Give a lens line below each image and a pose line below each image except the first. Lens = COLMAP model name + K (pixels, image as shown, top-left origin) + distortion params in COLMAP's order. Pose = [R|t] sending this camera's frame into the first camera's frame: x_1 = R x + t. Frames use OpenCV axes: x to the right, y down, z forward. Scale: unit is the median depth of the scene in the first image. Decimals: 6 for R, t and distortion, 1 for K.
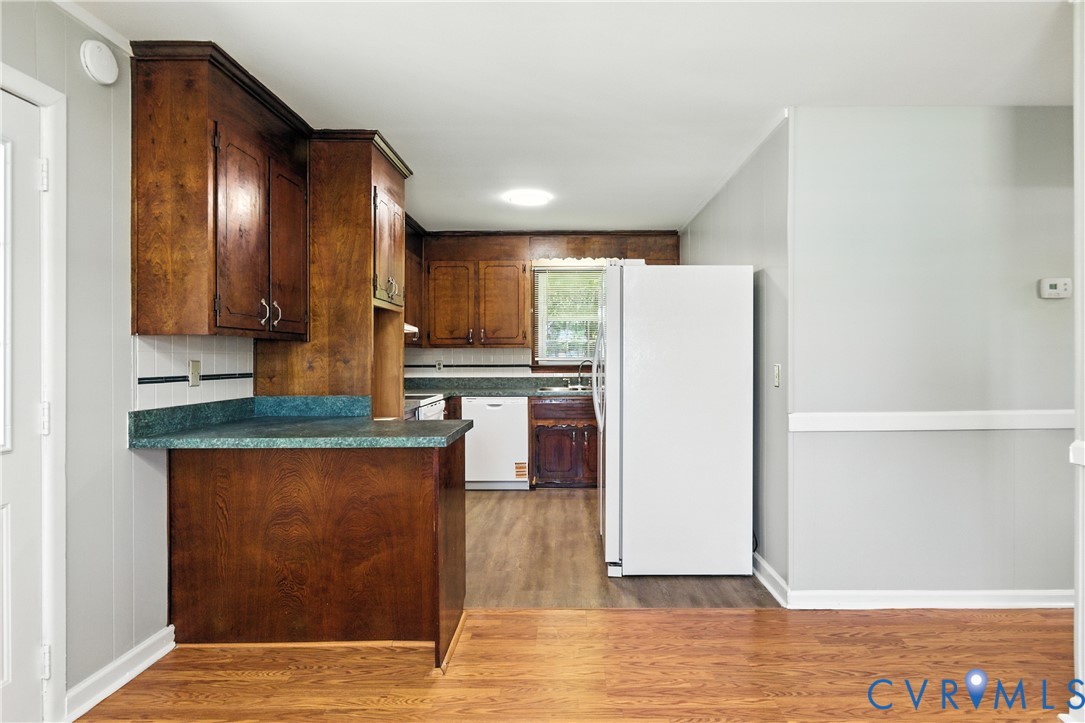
lens RADIAL K [[497.5, 0, 543.0], [0, 497.5, 356.9], [0, 0, 1]] dist [0.005011, -0.000895]
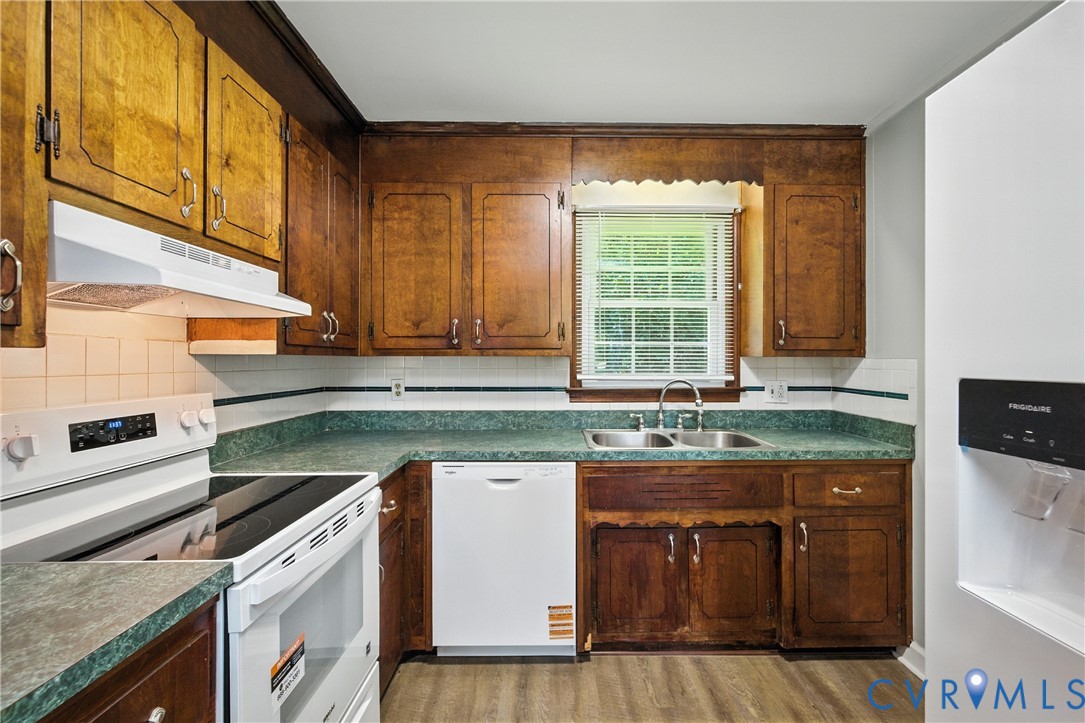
lens RADIAL K [[382.9, 0, 539.9], [0, 382.9, 364.4], [0, 0, 1]] dist [0.008977, -0.000003]
pose [[0.999552, 0.004073, 0.029638, -0.070466], [-0.004278, 0.999967, 0.006850, -0.012362], [-0.029609, -0.006974, 0.999537, 0.607638]]
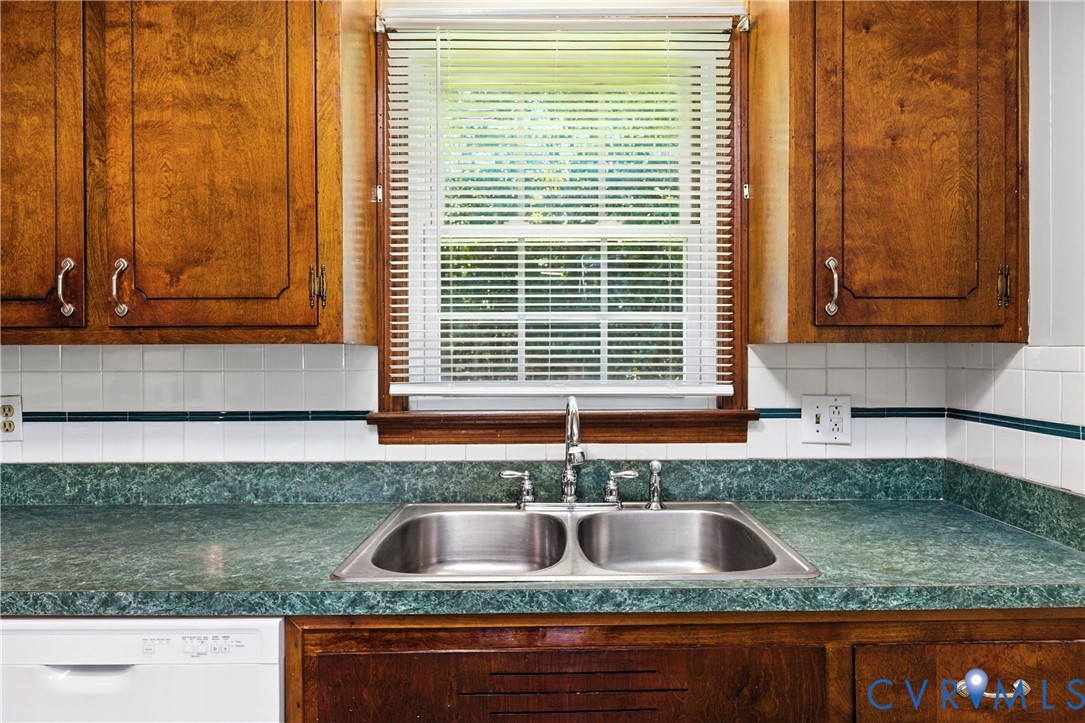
lens RADIAL K [[497.5, 0, 546.6], [0, 497.5, 363.3], [0, 0, 1]] dist [0.005011, -0.000895]
pose [[0.999829, -0.000237, 0.018489, 0.059459], [-0.000019, 0.999904, 0.013843, -0.012483], [-0.018490, -0.013841, 0.999733, 0.777403]]
